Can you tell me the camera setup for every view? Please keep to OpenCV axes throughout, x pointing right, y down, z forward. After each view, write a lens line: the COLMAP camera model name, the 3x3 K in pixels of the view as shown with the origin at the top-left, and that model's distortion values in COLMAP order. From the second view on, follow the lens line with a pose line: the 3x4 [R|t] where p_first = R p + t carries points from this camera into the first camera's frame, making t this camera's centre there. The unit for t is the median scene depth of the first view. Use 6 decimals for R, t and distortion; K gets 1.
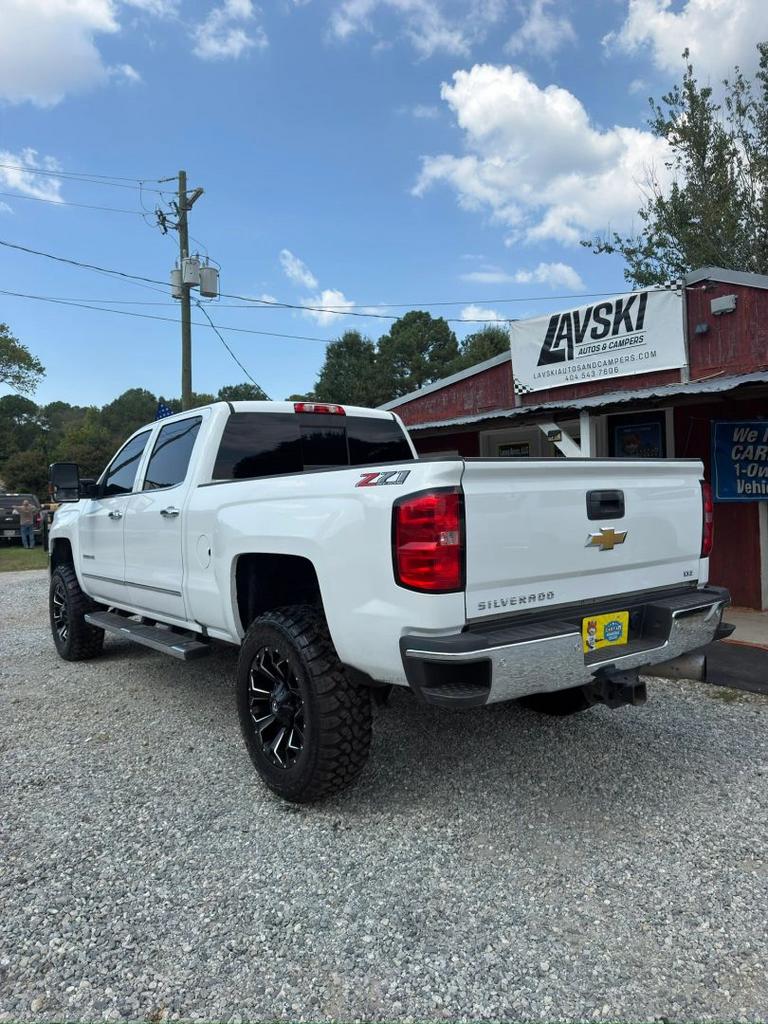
lens RADIAL K [[715.5, 0, 383.1], [0, 715.5, 518.4], [0, 0, 1]] dist [0.040942, -0.058982]
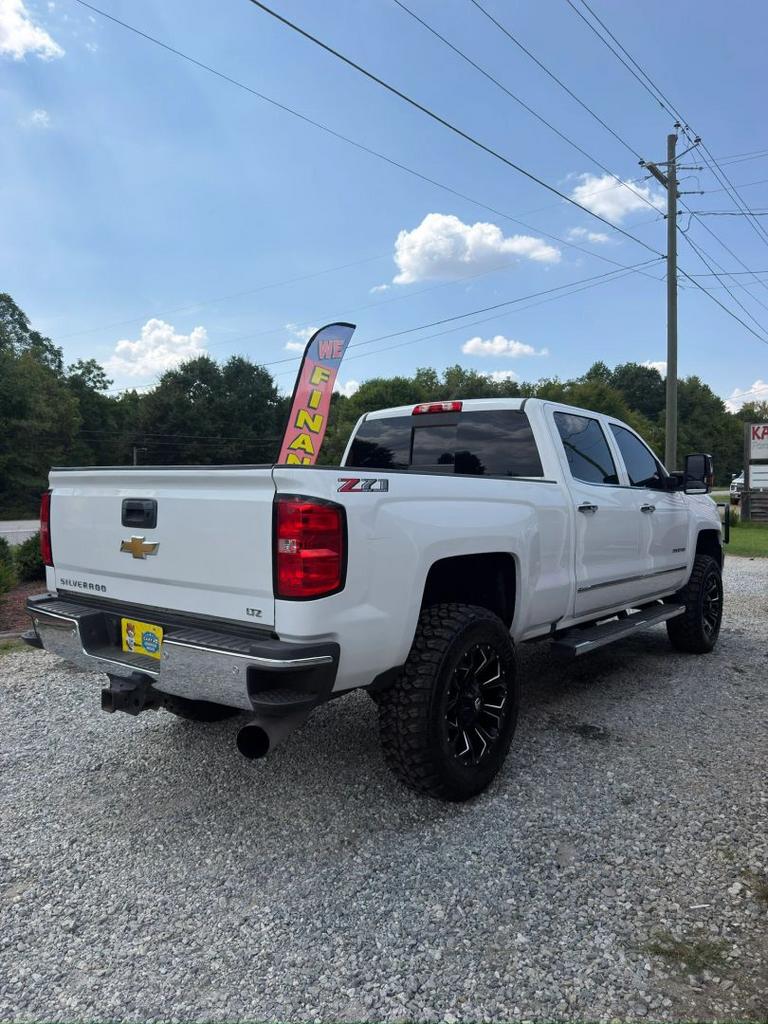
lens RADIAL K [[715.5, 0, 394.1], [0, 715.5, 520.7], [0, 0, 1]] dist [0.040942, -0.058982]
pose [[0.252069, 0.067306, -0.965366, 0.464184], [-0.040856, 0.997429, 0.058874, -0.027979], [0.966846, 0.024601, 0.254171, 0.368839]]
